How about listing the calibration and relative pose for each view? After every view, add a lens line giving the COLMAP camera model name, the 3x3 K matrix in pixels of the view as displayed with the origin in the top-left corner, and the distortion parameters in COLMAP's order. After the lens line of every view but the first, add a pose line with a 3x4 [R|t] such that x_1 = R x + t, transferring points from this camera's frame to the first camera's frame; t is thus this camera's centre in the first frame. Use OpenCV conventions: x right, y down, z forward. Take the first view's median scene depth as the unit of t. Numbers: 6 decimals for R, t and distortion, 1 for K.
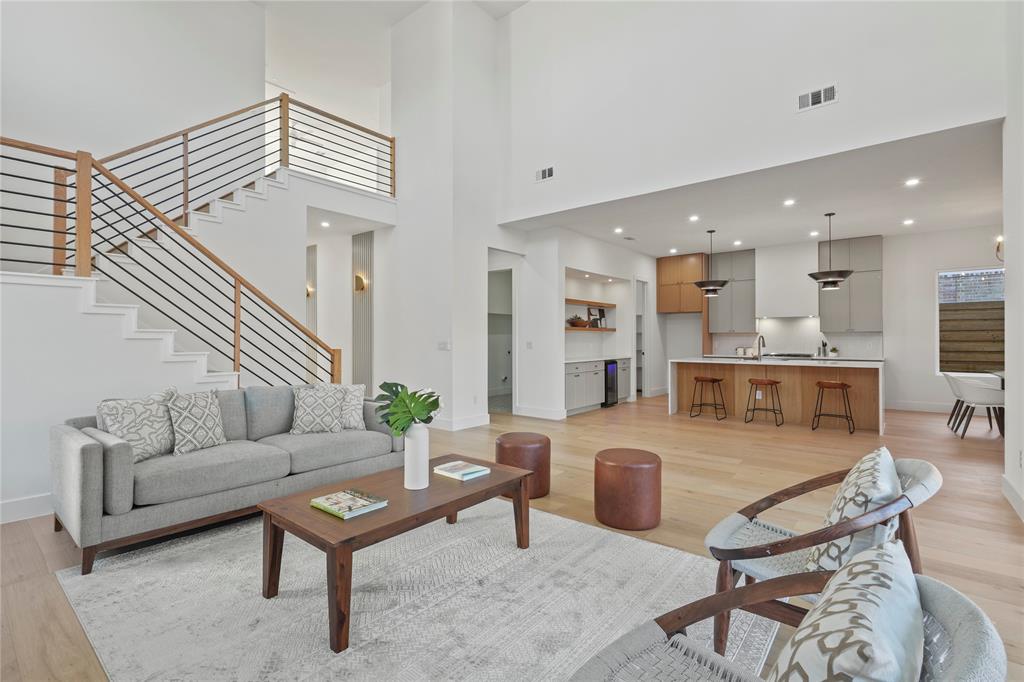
lens RADIAL K [[469.2, 0, 507.2], [0, 469.2, 336.7], [0, 0, 1]] dist [-0.002239, 0.000936]
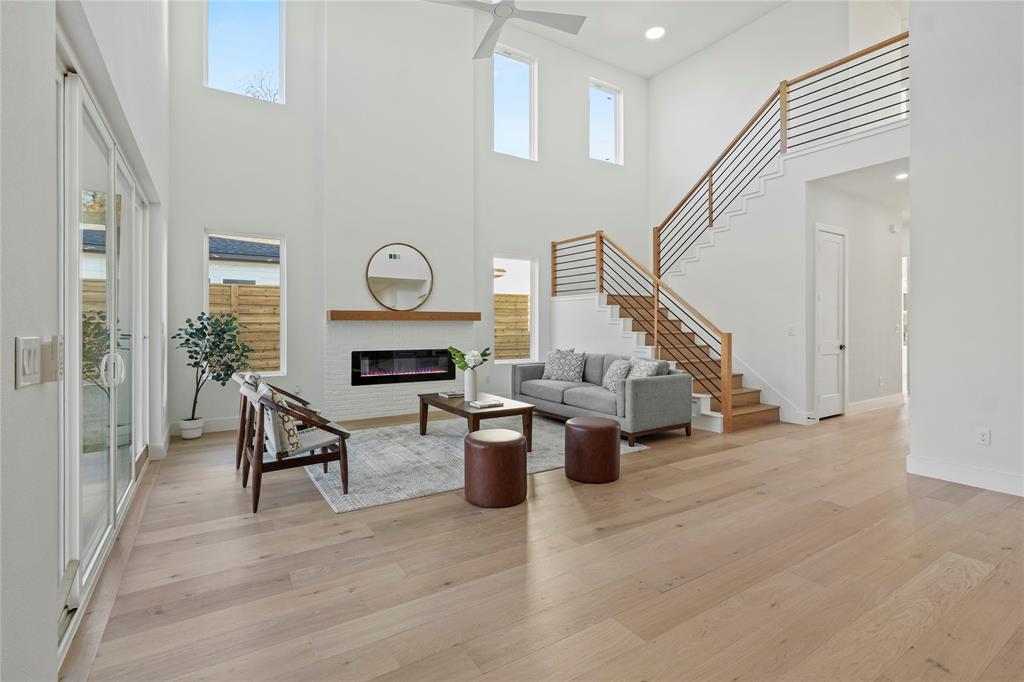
lens RADIAL K [[471.4, 0, 508.3], [0, 471.4, 324.8], [0, 0, 1]] dist [-0.000135, 0.000985]
pose [[-0.304615, 0.002393, -0.952473, 0.524053], [0.007166, 0.999974, 0.000221, 0.002826], [0.952449, -0.006758, -0.304624, 0.569661]]
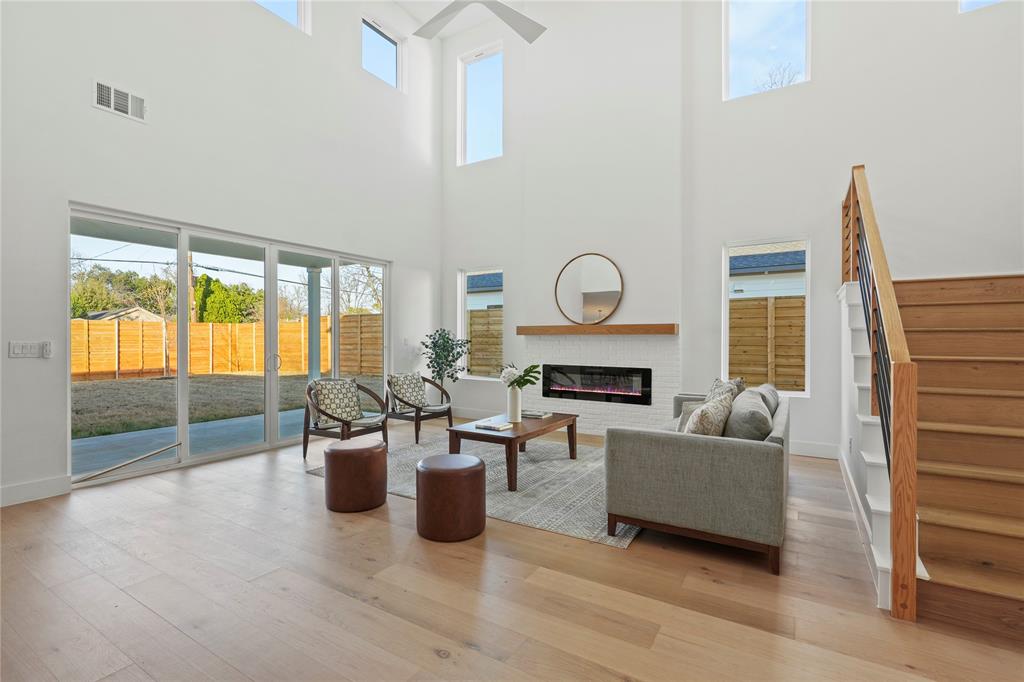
lens RADIAL K [[468.3, 0, 507.6], [0, 468.3, 343.6], [0, 0, 1]] dist [0.000906, 0.000420]
pose [[-0.990842, 0.002543, -0.135001, 0.021750], [0.002127, 0.999993, 0.003226, 0.005872], [0.135008, 0.002910, -0.990840, 0.902263]]
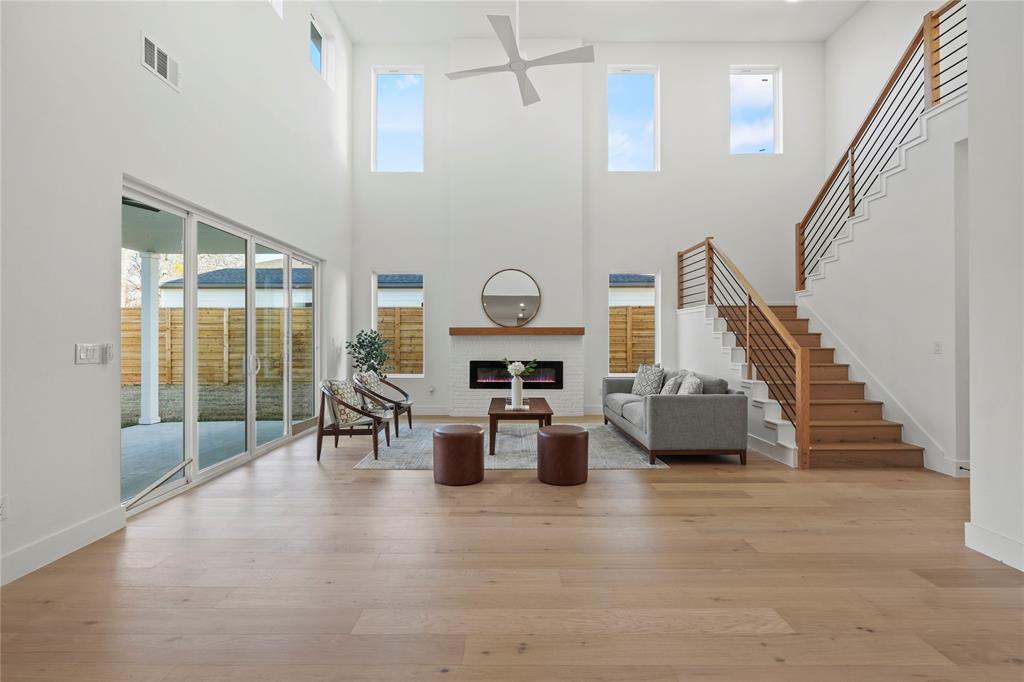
lens RADIAL K [[469.2, 0, 507.2], [0, 469.2, 336.7], [0, 0, 1]] dist [-0.002239, 0.000936]
pose [[-0.769081, 0.000143, -0.639151, 0.411589], [0.007189, 0.999939, -0.008427, 0.004749], [0.639111, -0.011076, -0.769035, 0.878358]]
